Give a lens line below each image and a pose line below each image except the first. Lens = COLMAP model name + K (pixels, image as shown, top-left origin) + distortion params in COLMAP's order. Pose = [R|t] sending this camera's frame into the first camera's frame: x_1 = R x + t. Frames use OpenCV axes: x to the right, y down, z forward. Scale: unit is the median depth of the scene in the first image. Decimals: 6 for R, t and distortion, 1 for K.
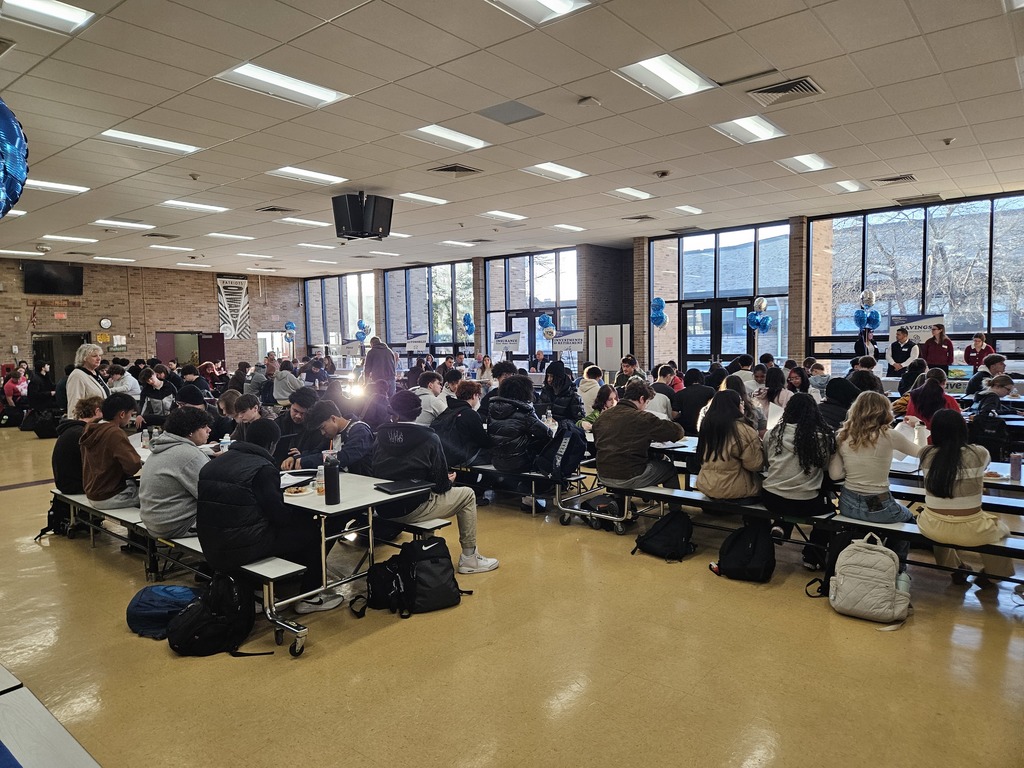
lens RADIAL K [[692.5, 0, 491.8], [0, 692.5, 382.9], [0, 0, 1]] dist [0.106168, -0.089863]
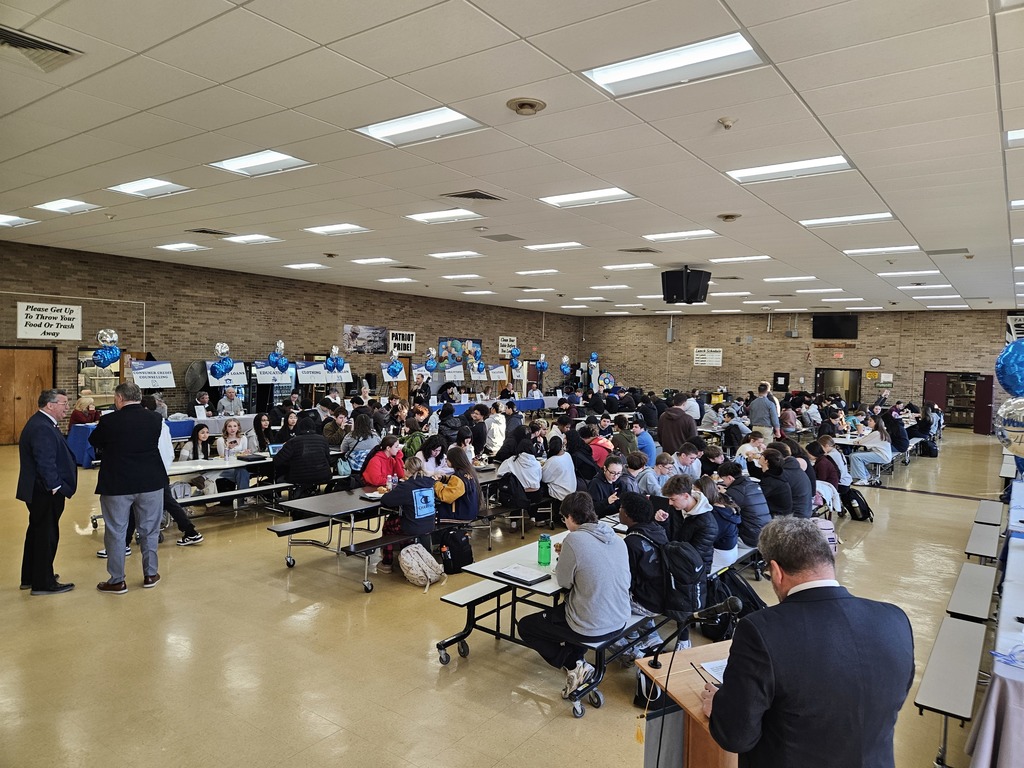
lens RADIAL K [[691.4, 0, 512.0], [0, 691.4, 384.0], [0, 0, 1]] dist [0.111610, -0.098374]
pose [[0.054525, 0.062814, -0.996535, 0.571457], [-0.096867, 0.993645, 0.057332, -0.058179], [0.993803, 0.093406, 0.060263, 0.351218]]
